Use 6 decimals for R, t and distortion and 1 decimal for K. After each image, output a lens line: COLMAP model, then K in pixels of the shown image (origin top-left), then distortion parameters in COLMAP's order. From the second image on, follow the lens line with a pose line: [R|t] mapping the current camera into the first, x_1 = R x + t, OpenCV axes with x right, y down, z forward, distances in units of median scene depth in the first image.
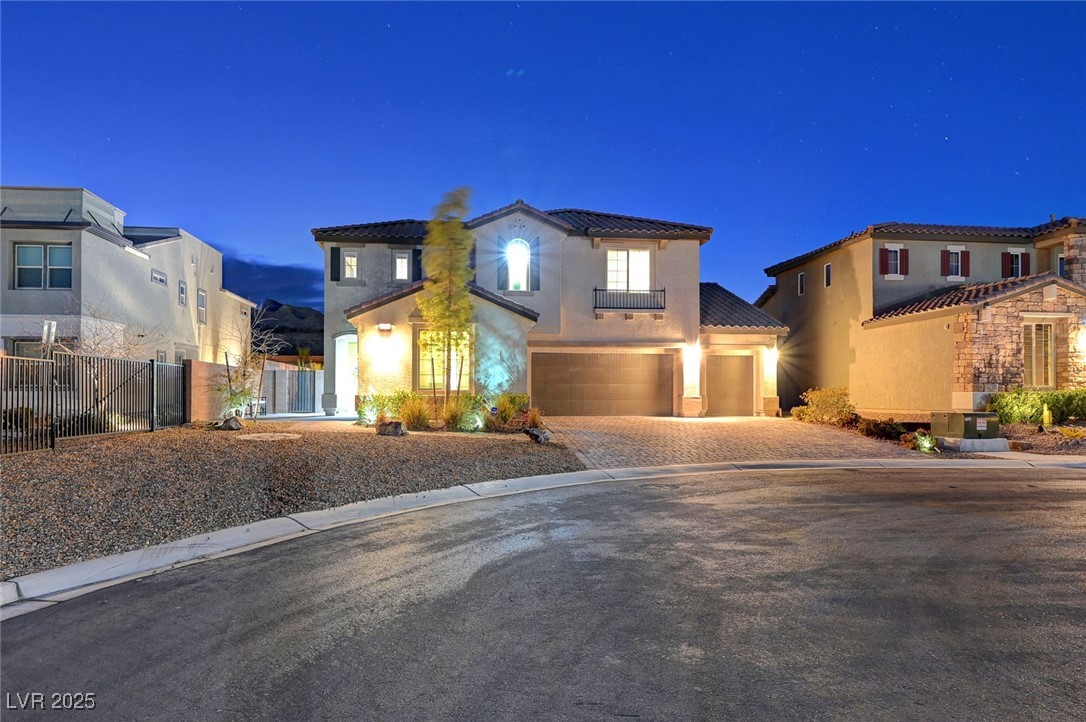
lens RADIAL K [[649.8, 0, 522.1], [0, 649.8, 387.7], [0, 0, 1]] dist [-0.003491, -0.000667]
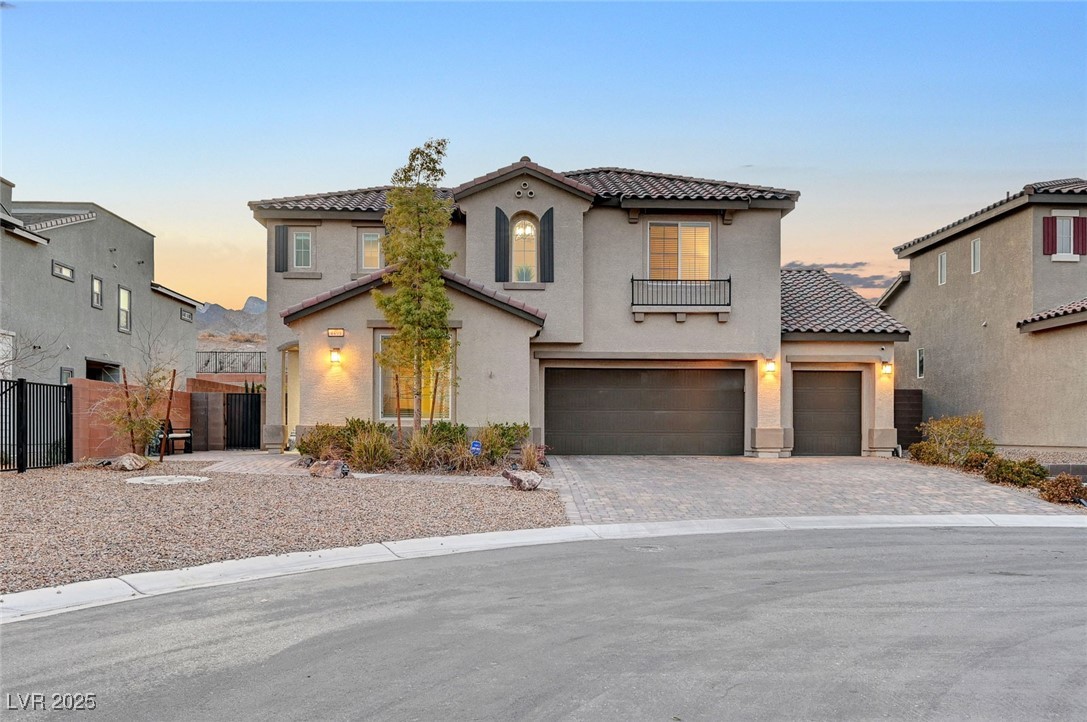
lens RADIAL K [[917.5, 0, 545.7], [0, 917.5, 424.8], [0, 0, 1]] dist [-0.003171, -0.001599]
pose [[0.997966, 0.000161, -0.063746, 0.080679], [0.000244, 0.999980, 0.006340, 0.003335], [0.063746, -0.006343, 0.997946, -0.022361]]
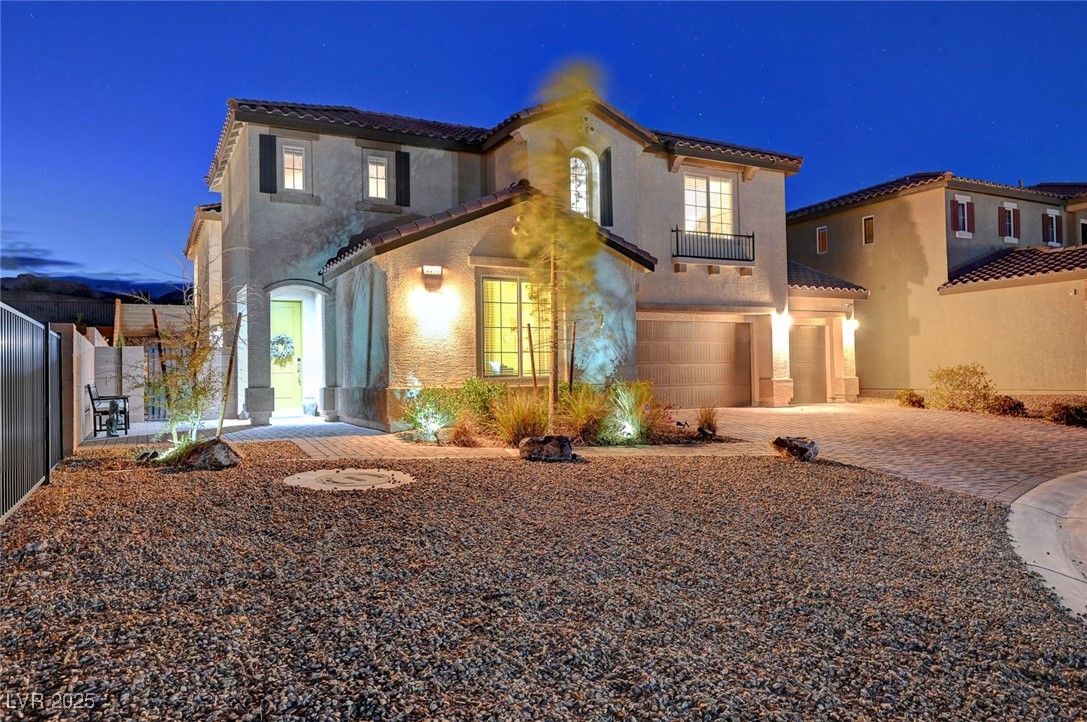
lens RADIAL K [[763.3, 0, 543.8], [0, 763.3, 361.7], [0, 0, 1]] dist [-0.003536, -0.001467]
pose [[0.928584, -0.011322, 0.370950, -0.322624], [0.014499, 0.999878, -0.005777, -0.005689], [-0.370840, 0.010743, 0.928635, 0.283425]]
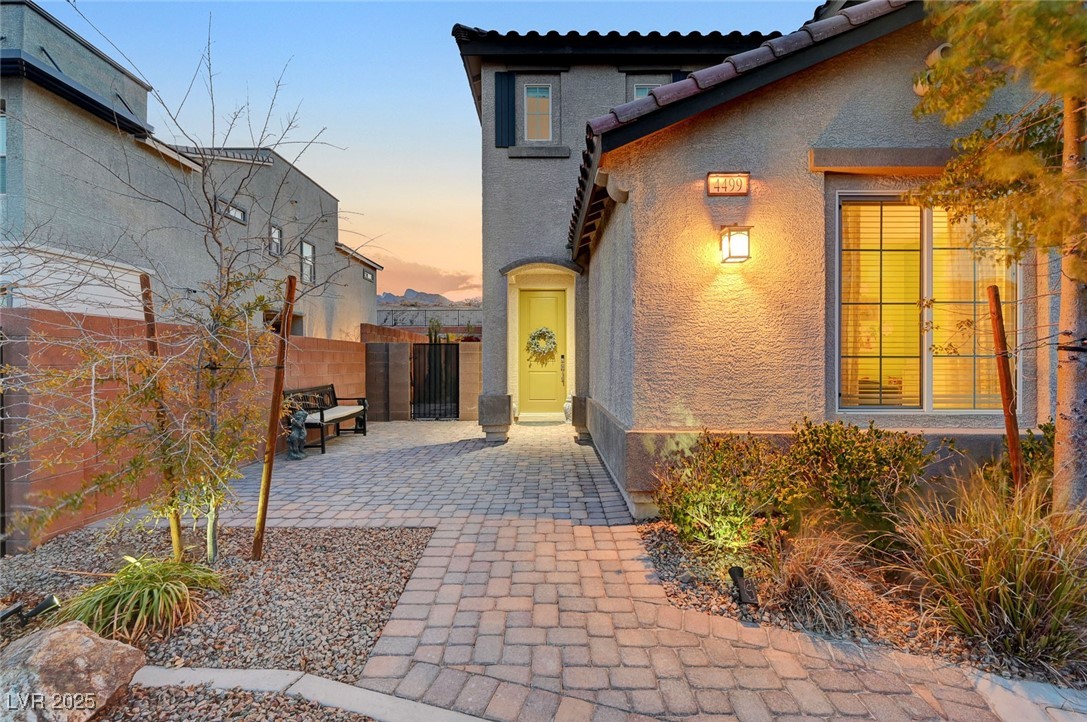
lens RADIAL K [[491.9, 0, 543.0], [0, 491.9, 361.3], [0, 0, 1]] dist [-0.001336, -0.000638]
pose [[0.994204, -0.004539, -0.107415, -0.231163], [0.006233, 0.999861, 0.015440, -0.019386], [0.107330, -0.016020, 0.994094, 0.675861]]
